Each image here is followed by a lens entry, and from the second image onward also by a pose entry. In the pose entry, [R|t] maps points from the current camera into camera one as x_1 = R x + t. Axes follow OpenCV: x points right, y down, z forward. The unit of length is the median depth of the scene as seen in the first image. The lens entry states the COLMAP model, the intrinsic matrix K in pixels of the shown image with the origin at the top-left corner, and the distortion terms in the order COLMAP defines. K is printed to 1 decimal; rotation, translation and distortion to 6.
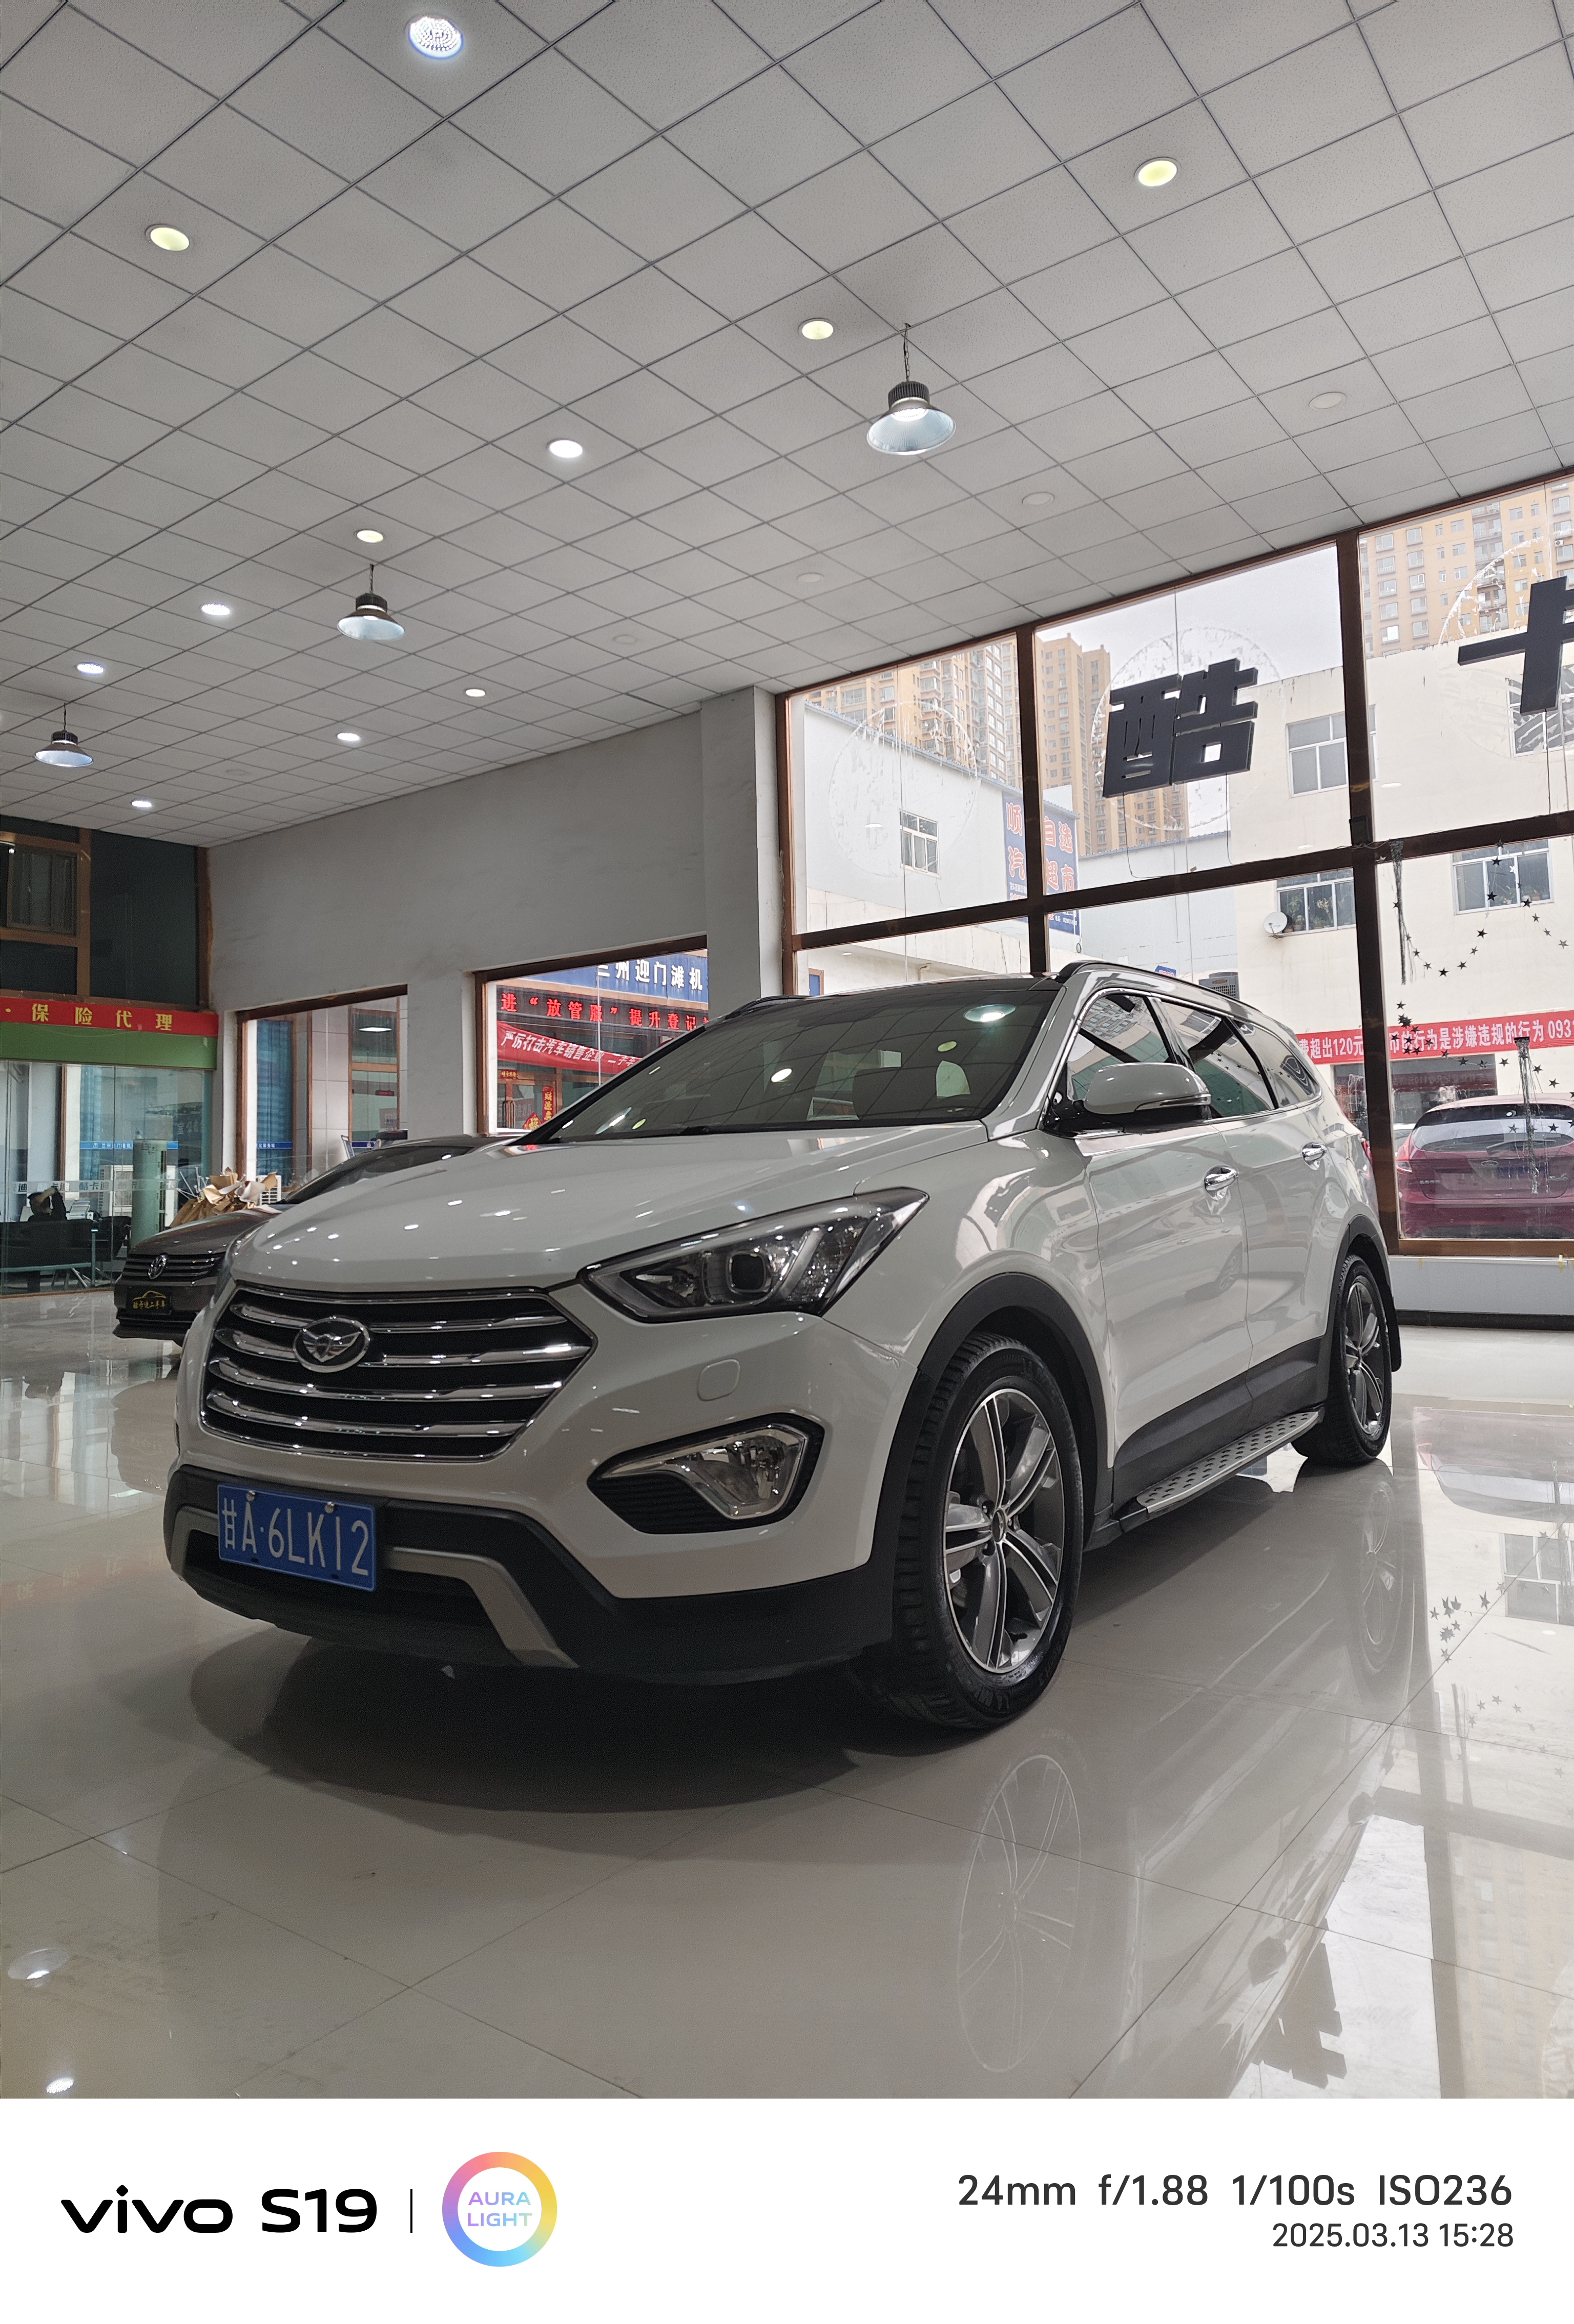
lens RADIAL K [[1437.7, 0, 779.9], [0, 1437.7, 1081.9], [0, 0, 1]] dist [0.001381, 0.001217]
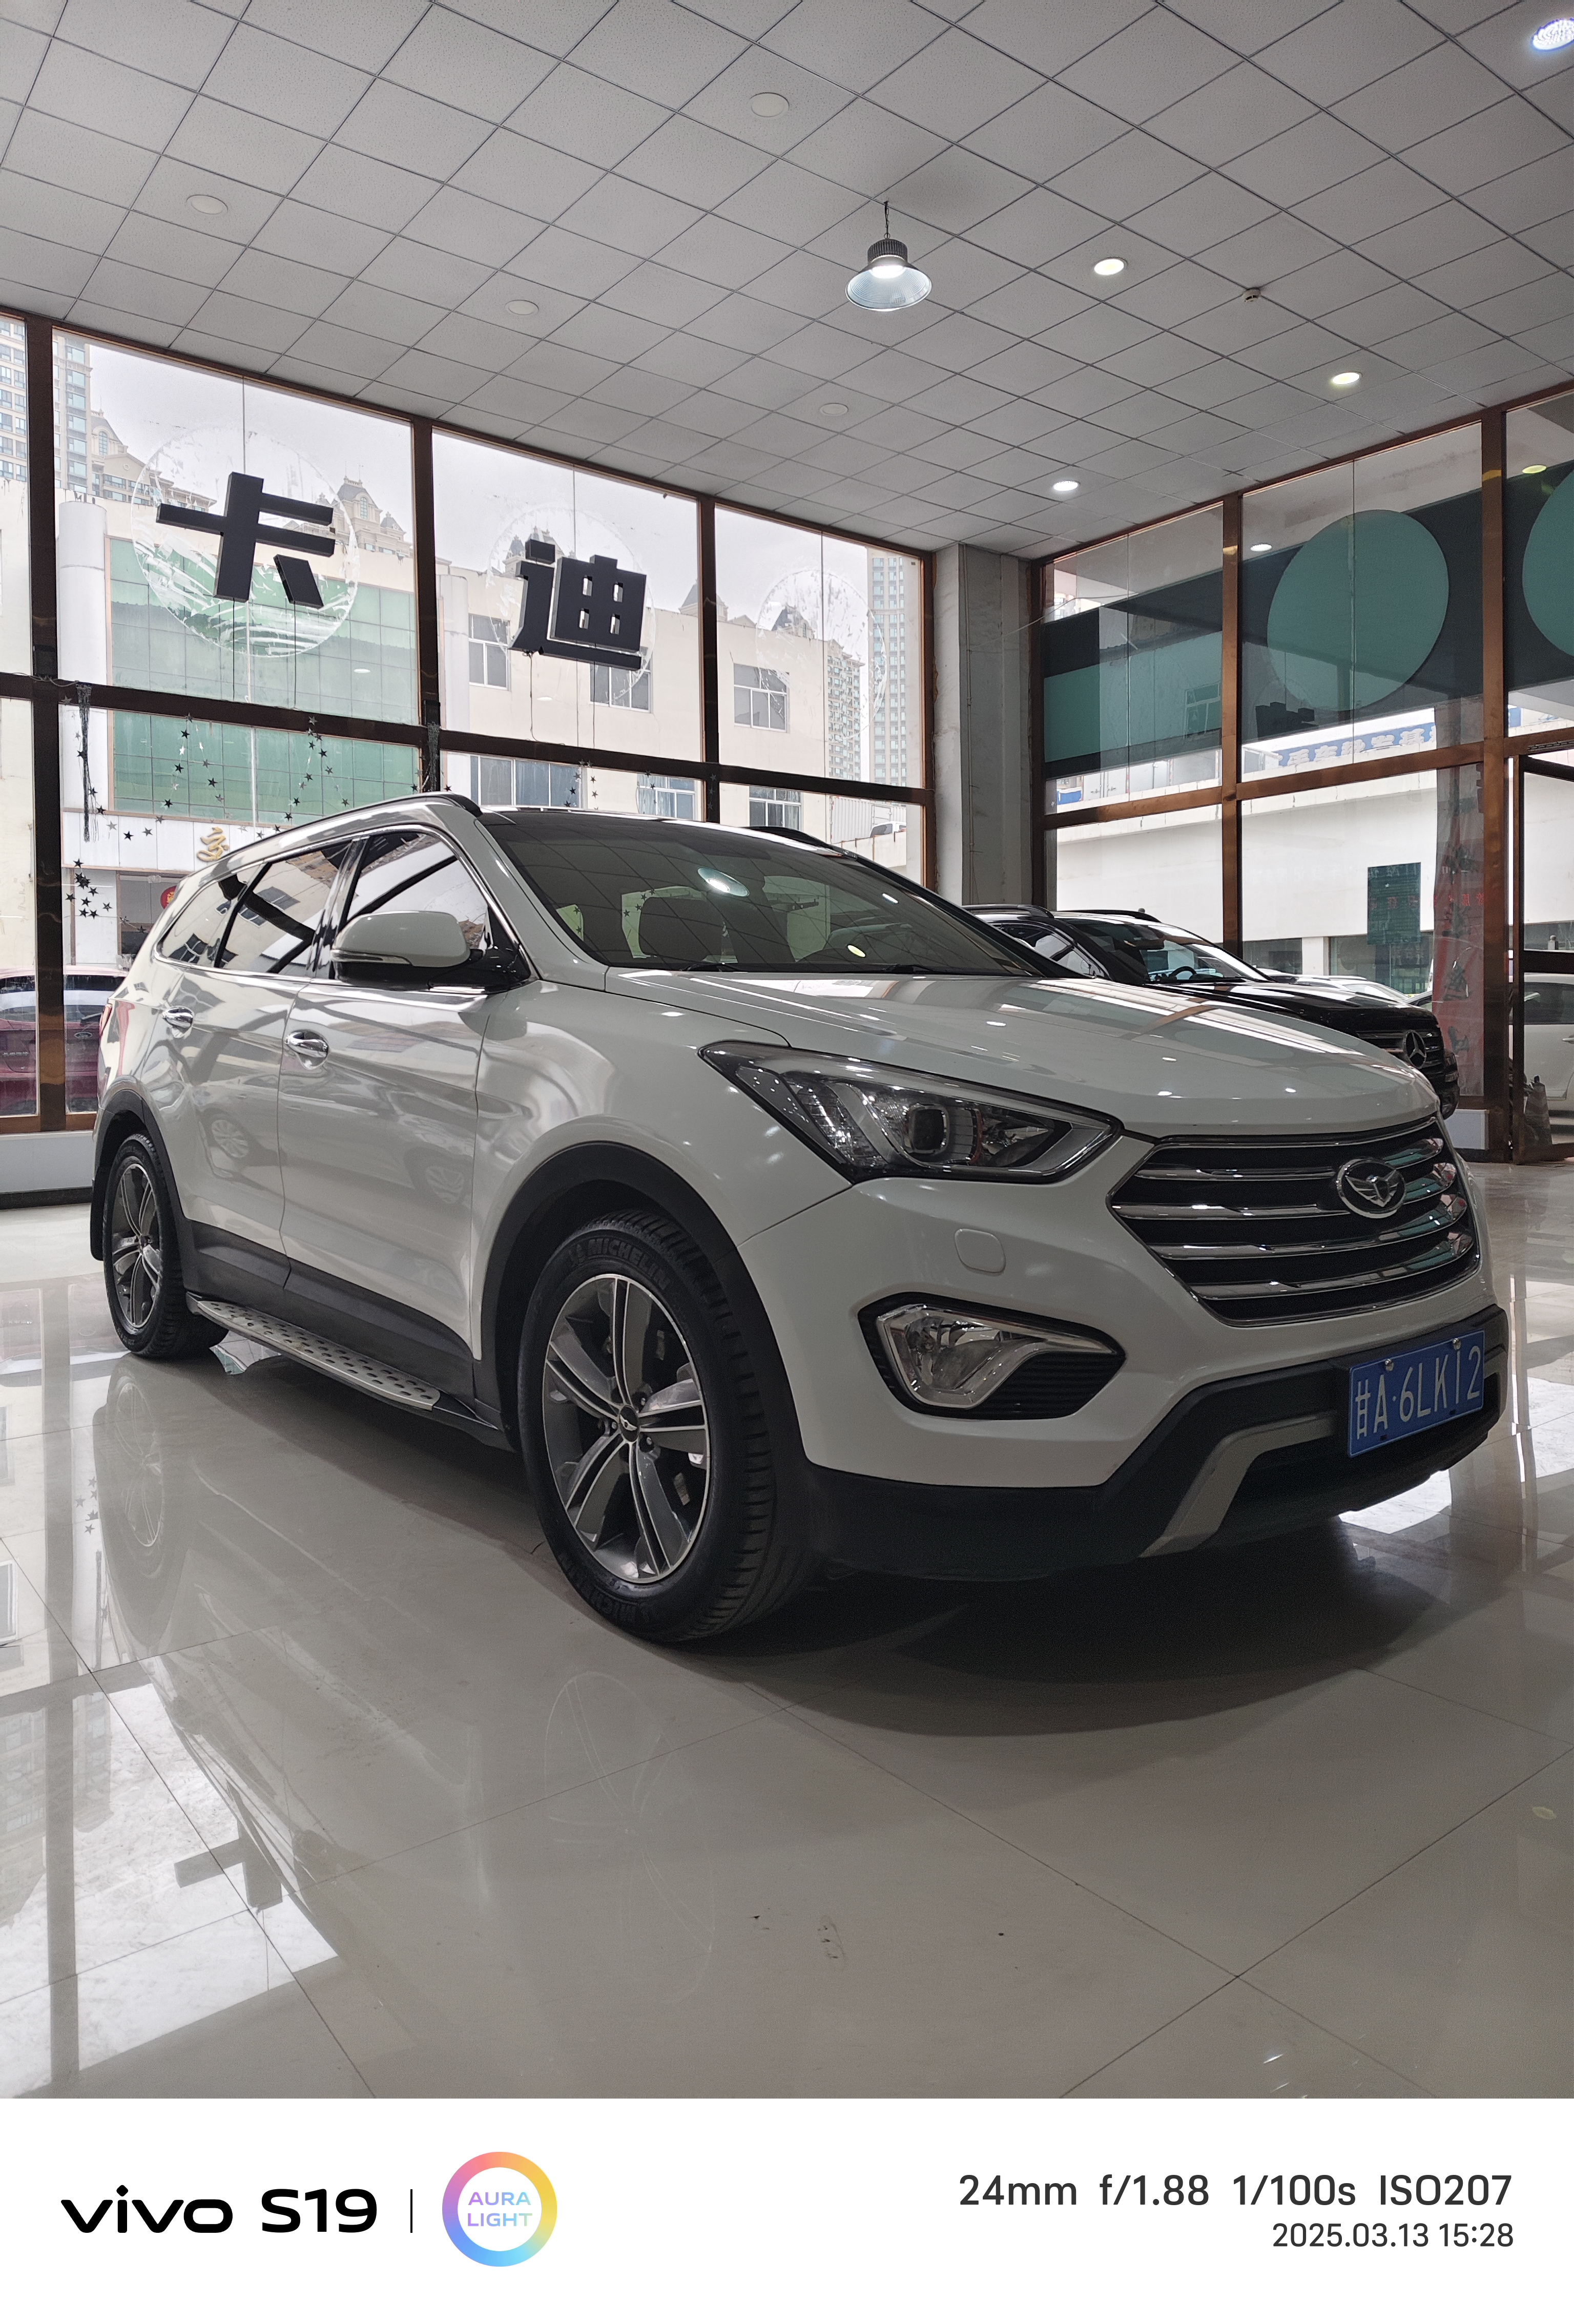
lens RADIAL K [[1474.9, 0, 796.3], [0, 1474.9, 988.1], [0, 0, 1]] dist [0.050833, 0.000668]
pose [[0.248265, 0.047697, 0.967517, -0.691485], [-0.065271, 0.997341, -0.032418, 0.050909], [-0.966491, -0.055103, 0.250718, 0.565594]]
